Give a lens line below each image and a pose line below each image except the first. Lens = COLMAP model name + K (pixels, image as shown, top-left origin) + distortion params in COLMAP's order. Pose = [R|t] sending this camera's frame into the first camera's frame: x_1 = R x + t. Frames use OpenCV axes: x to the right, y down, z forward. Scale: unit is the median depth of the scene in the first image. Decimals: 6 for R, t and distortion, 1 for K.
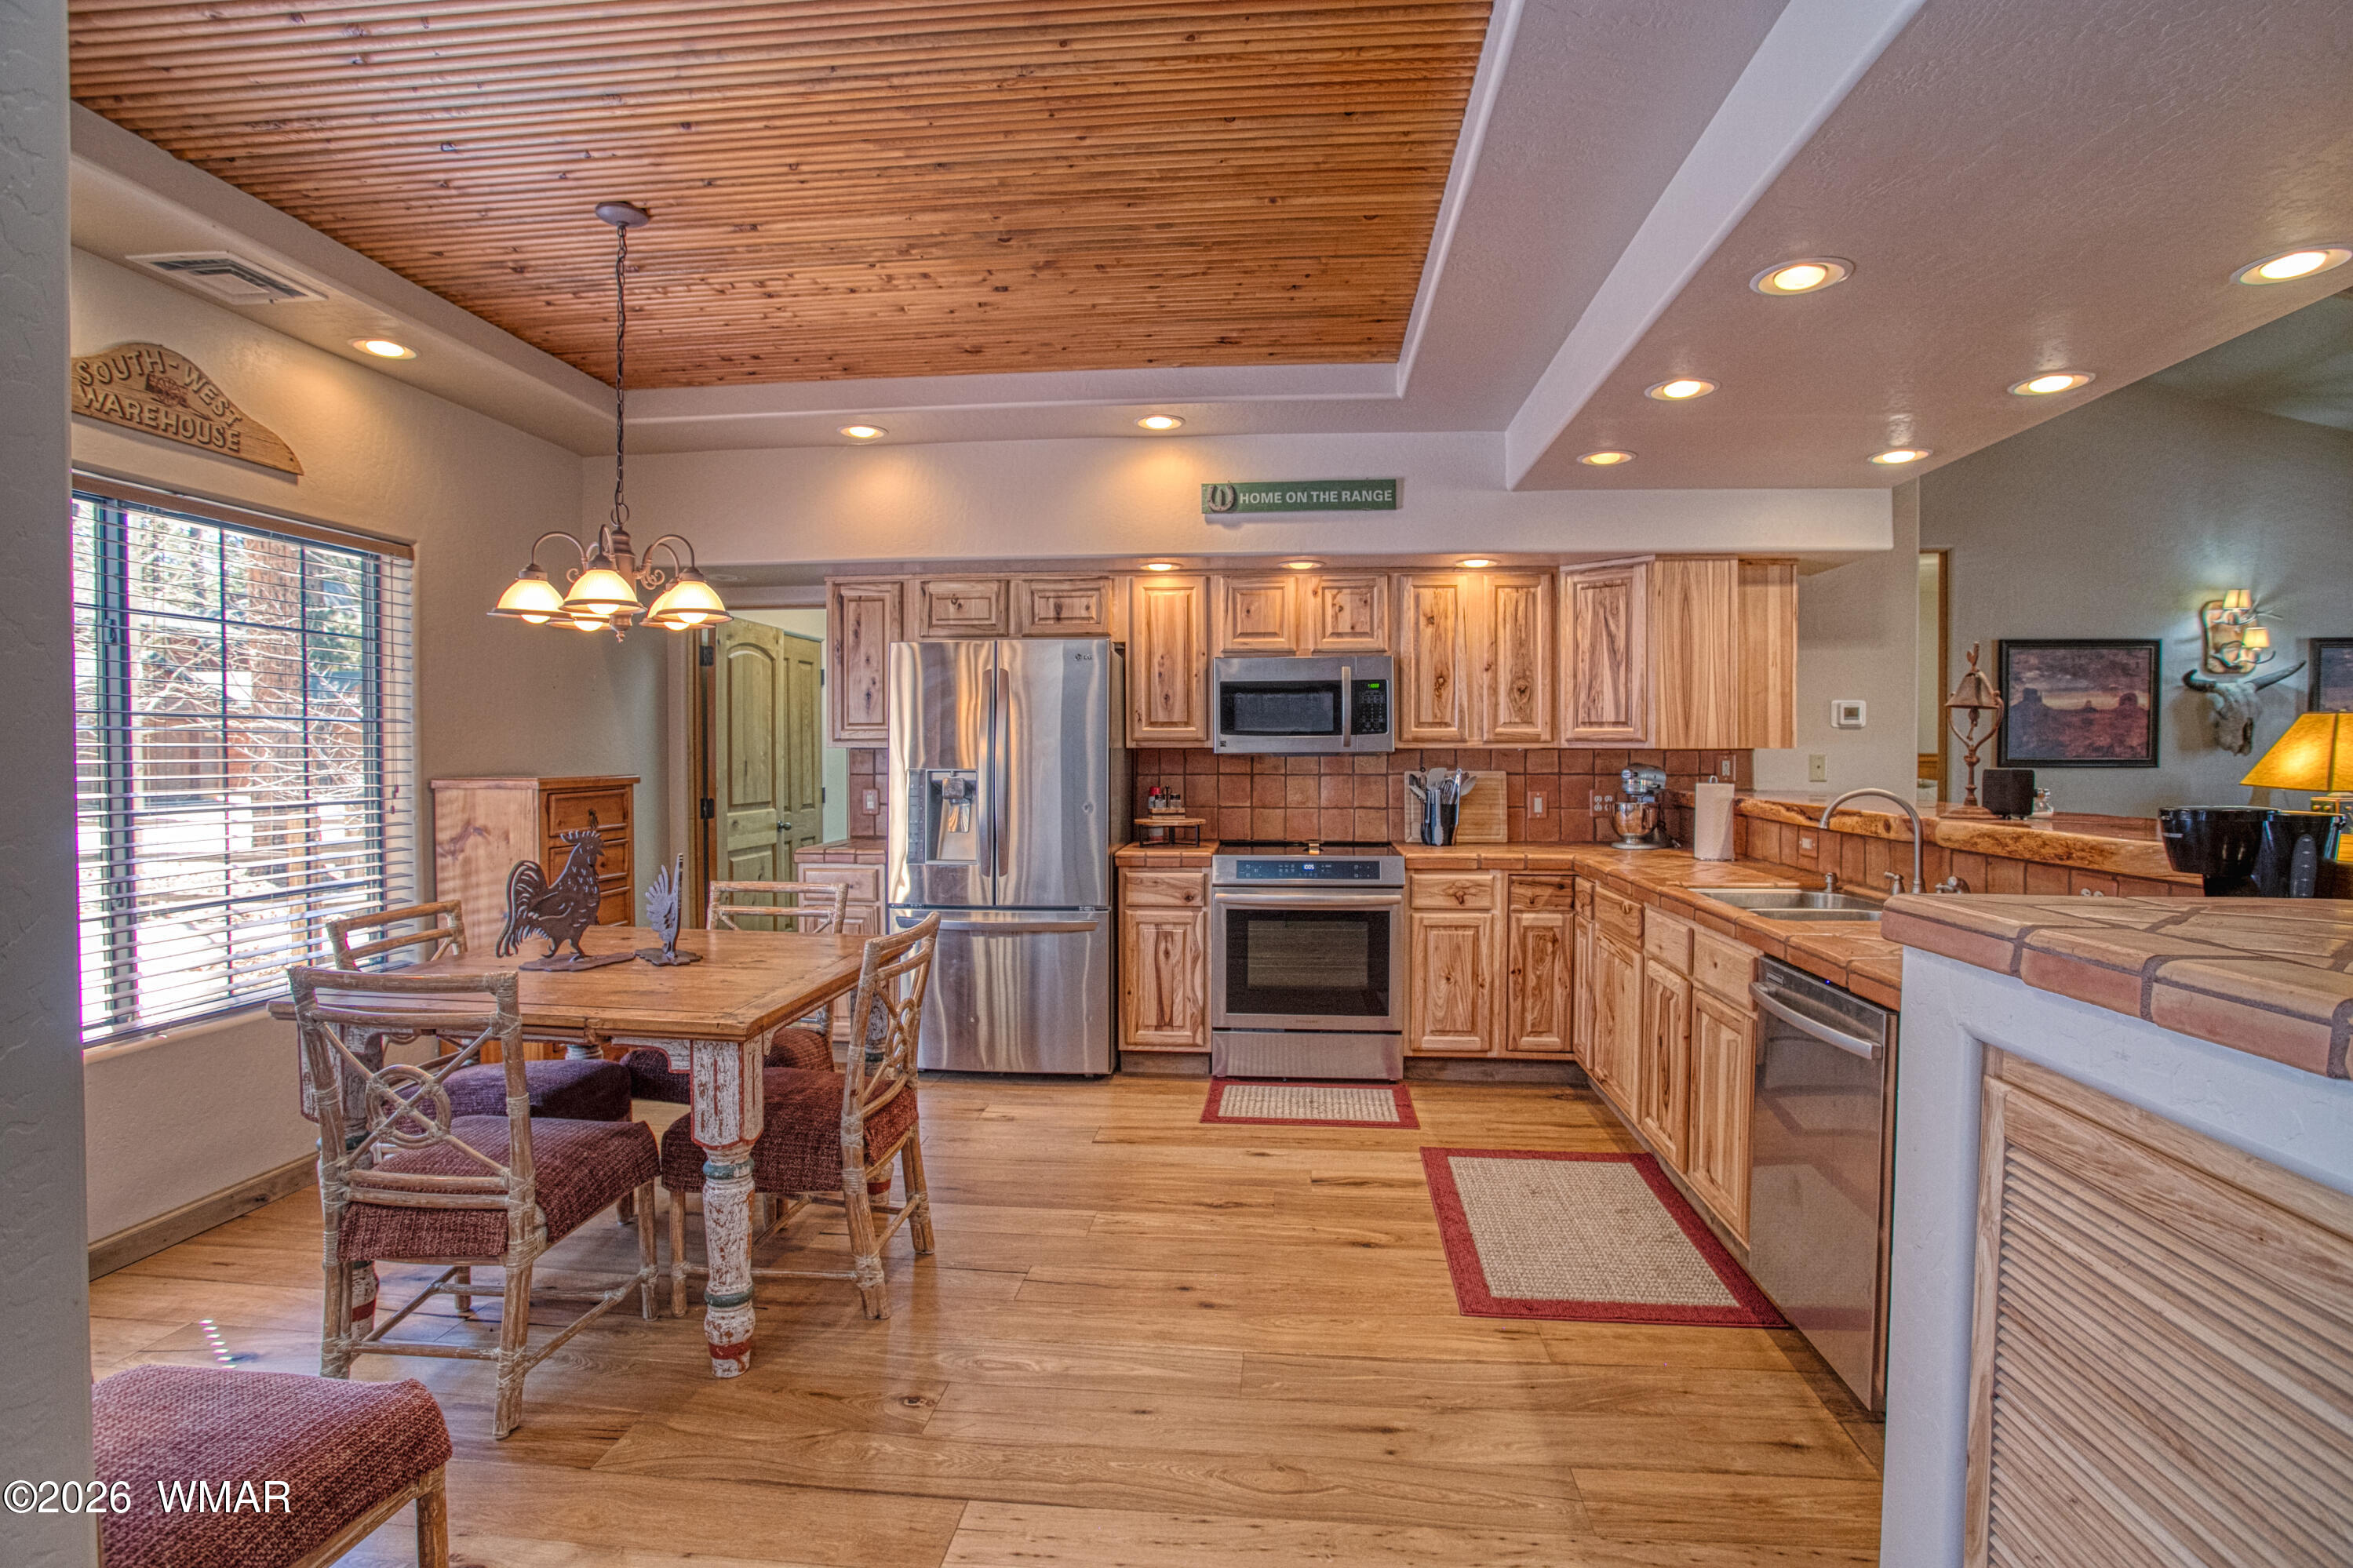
lens RADIAL K [[1153.7, 0, 1191.3], [0, 1153.7, 776.2], [0, 0, 1]] dist [-0.071691, 0.028785]
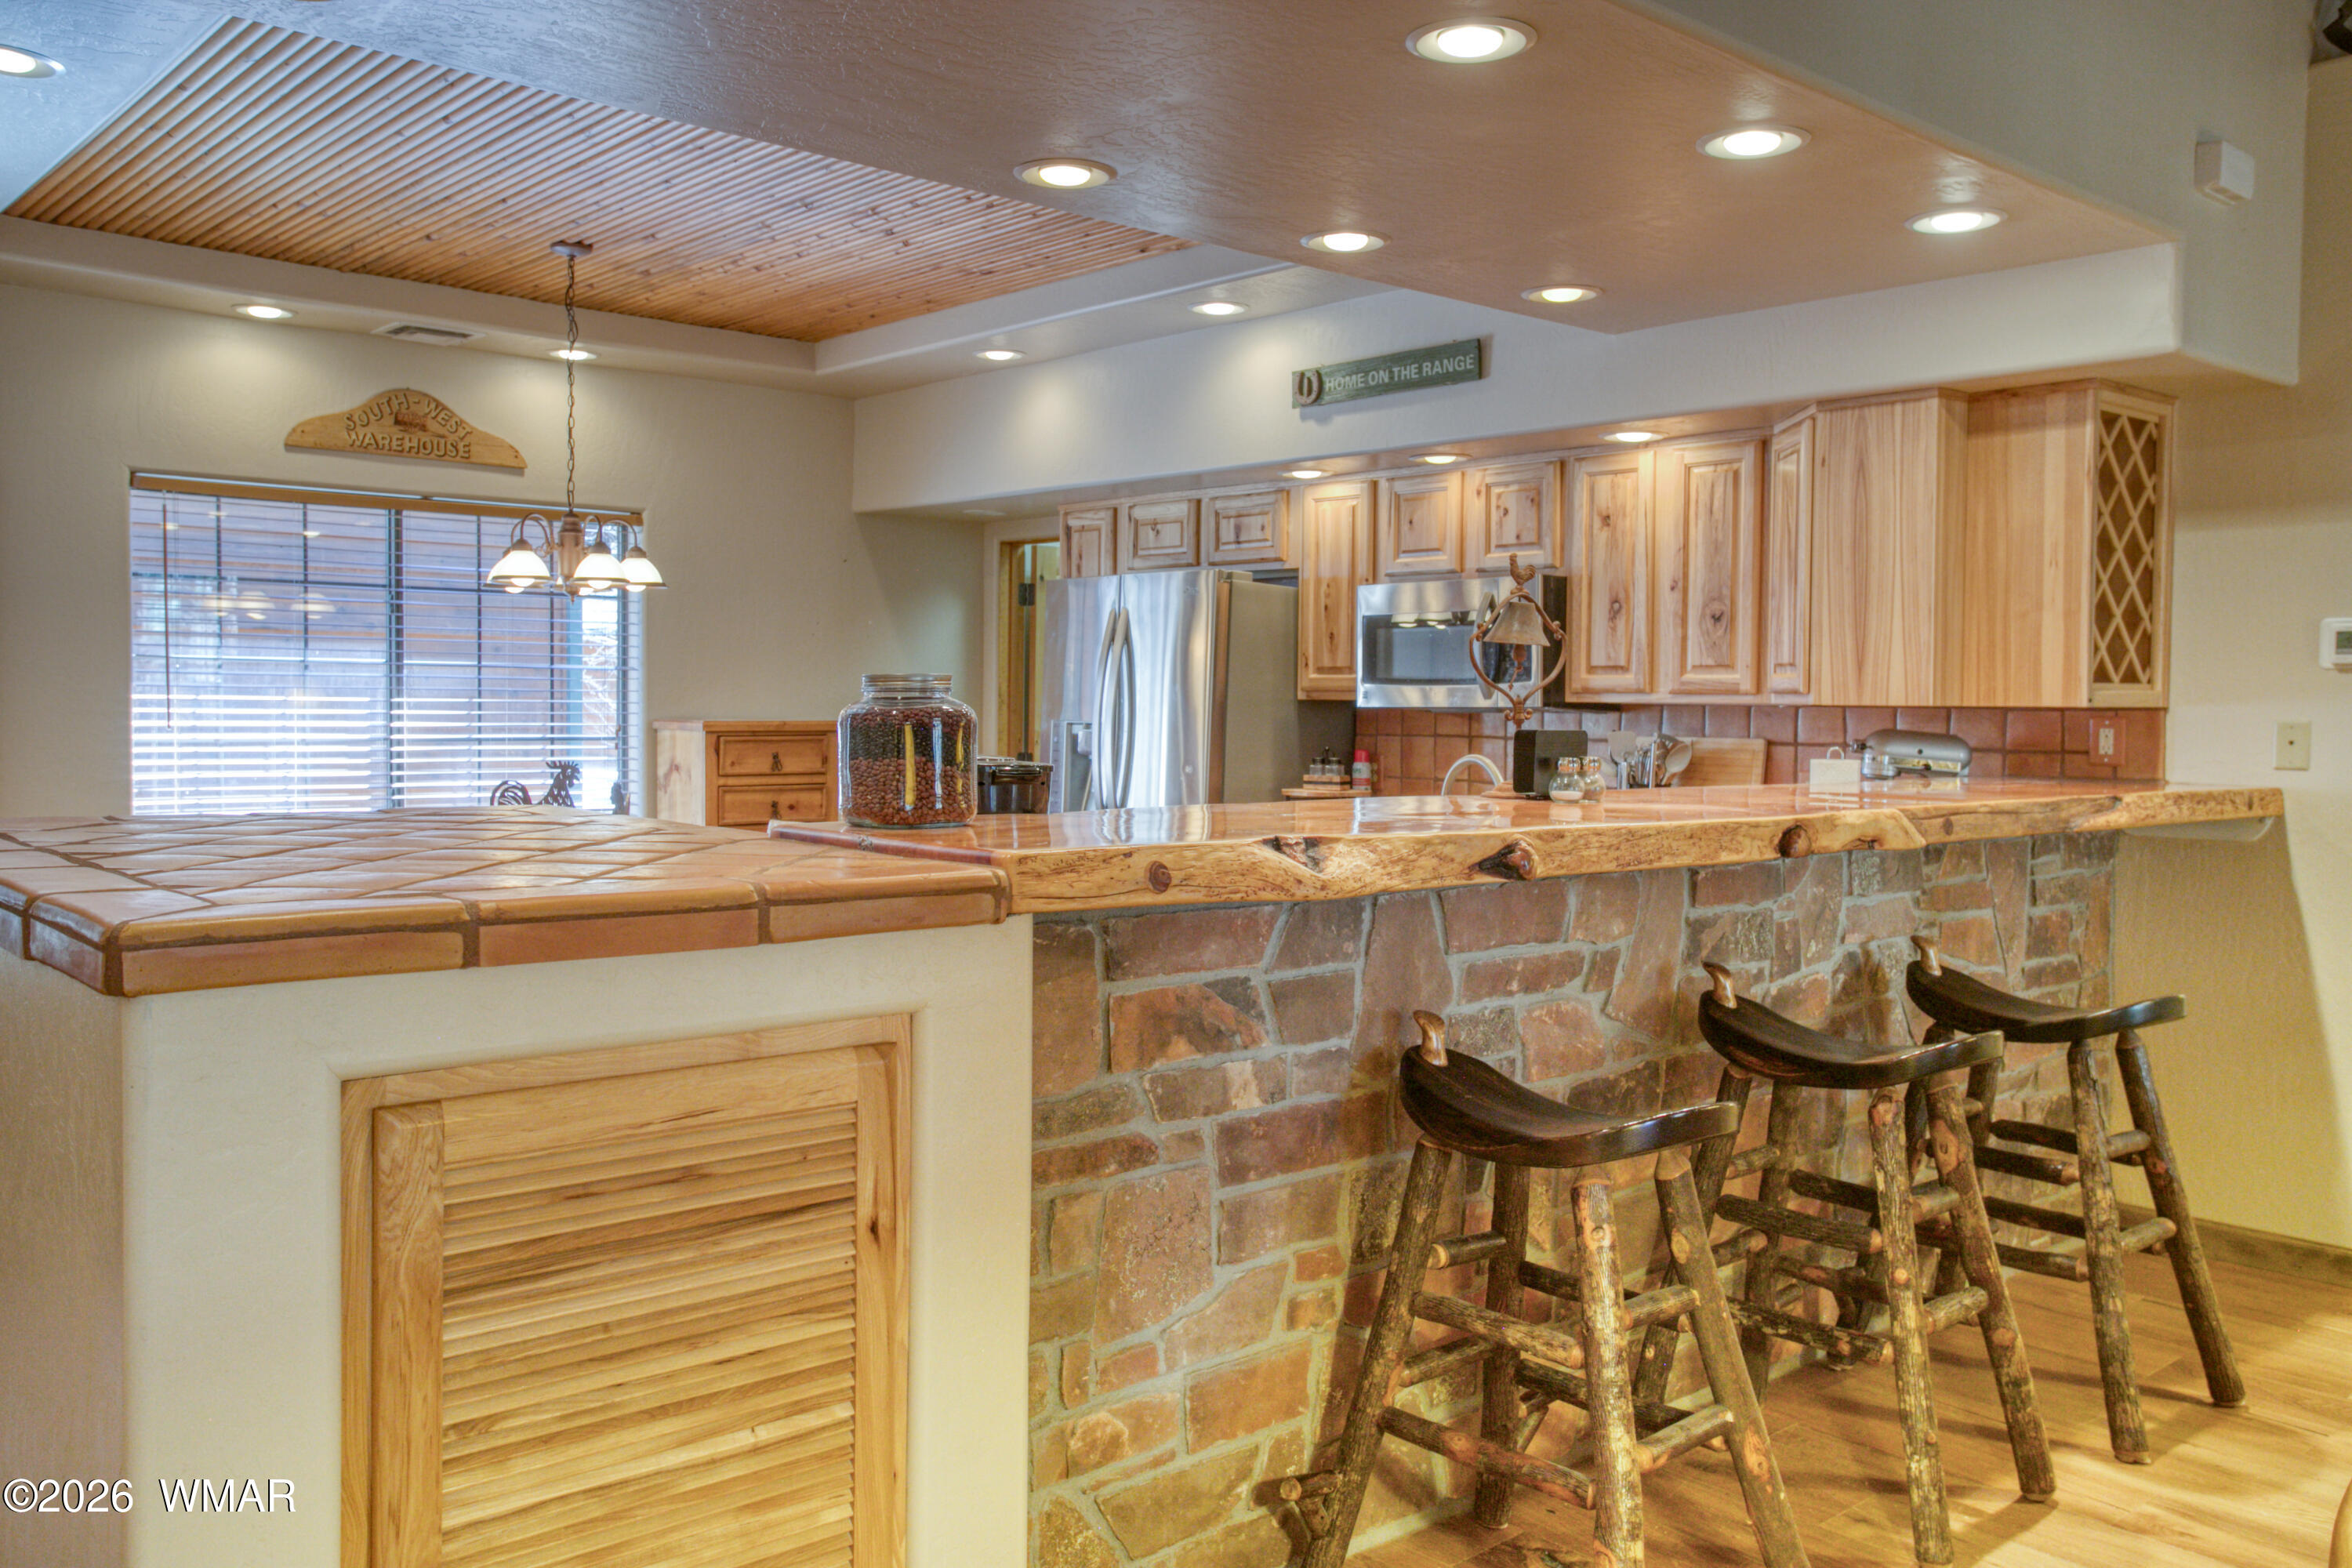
lens RADIAL K [[1882.4, 0, 1176.0], [0, 1882.4, 784.0], [0, 0, 1]] dist [0.001133, 0.010310]
pose [[0.731353, 0.037426, -0.680972, 0.845001], [-0.027228, 0.999299, 0.025679, 0.002964], [0.681456, -0.000239, 0.731859, -0.022805]]
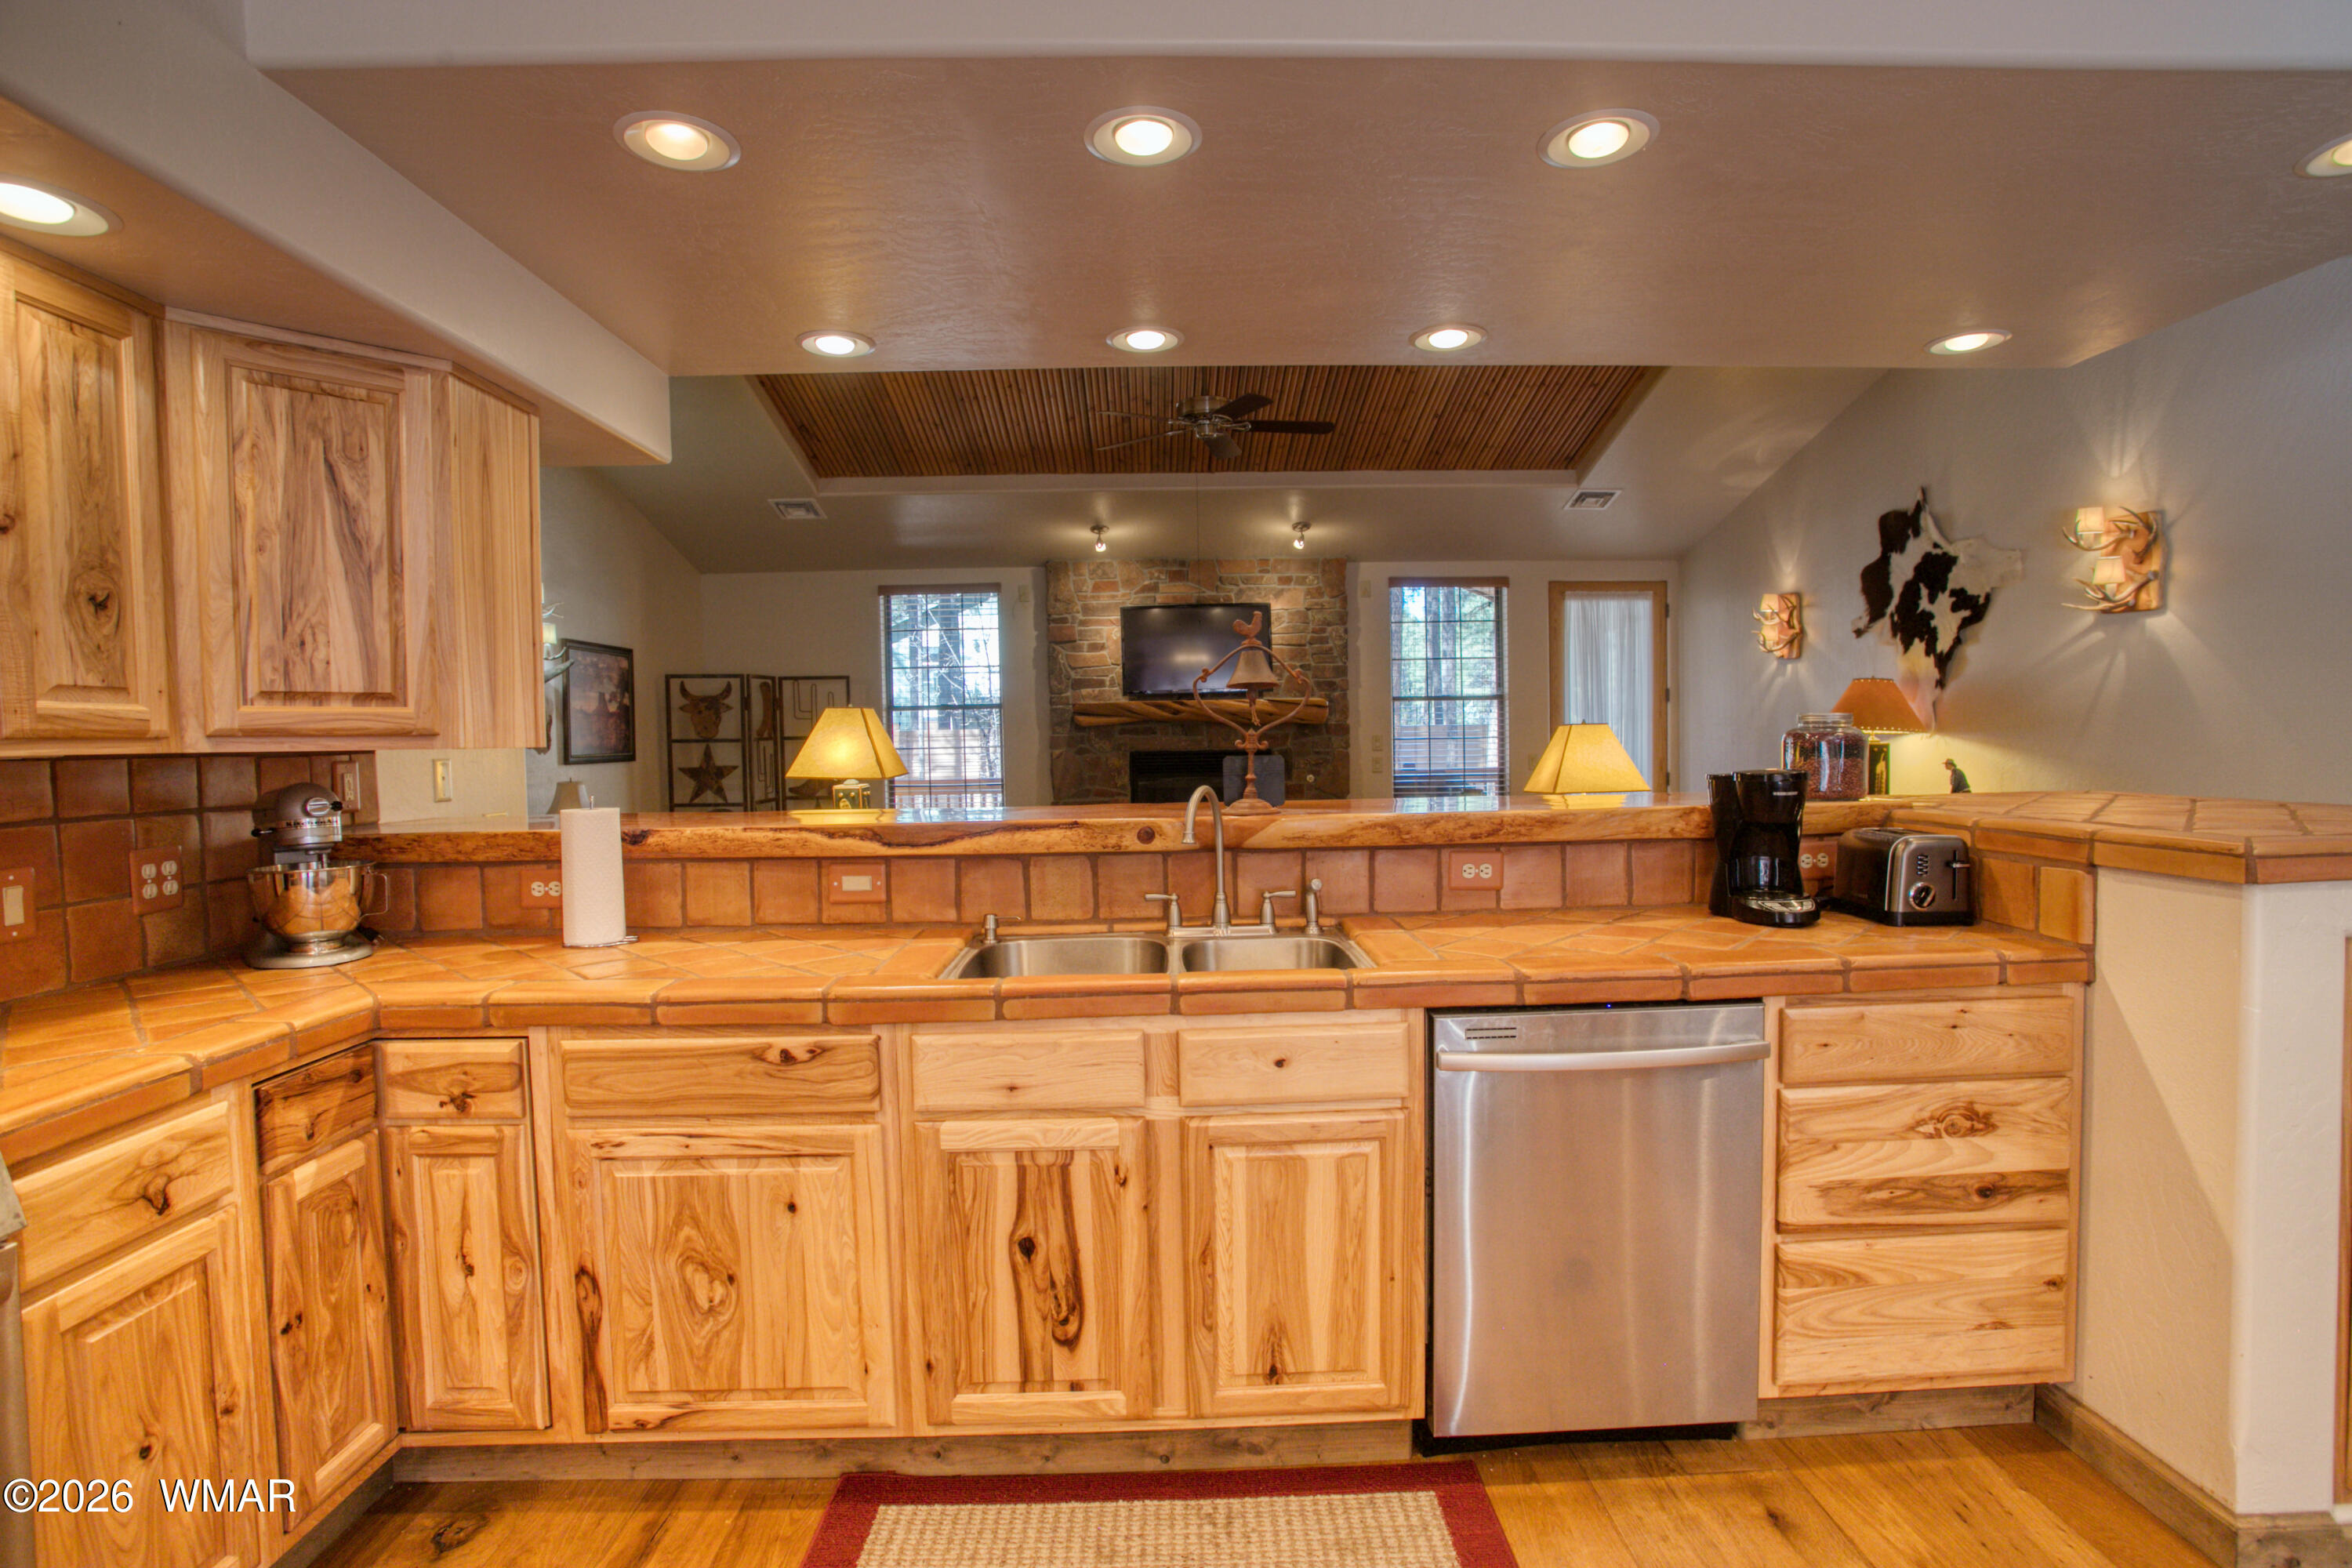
lens RADIAL K [[1149.5, 0, 1180.4], [0, 1149.5, 778.3], [0, 0, 1]] dist [-0.079610, 0.038304]
pose [[-0.114887, -0.035267, 0.992752, -0.117038], [0.042571, 0.998277, 0.040390, -0.017289], [-0.992466, 0.046903, -0.113188, 0.721321]]
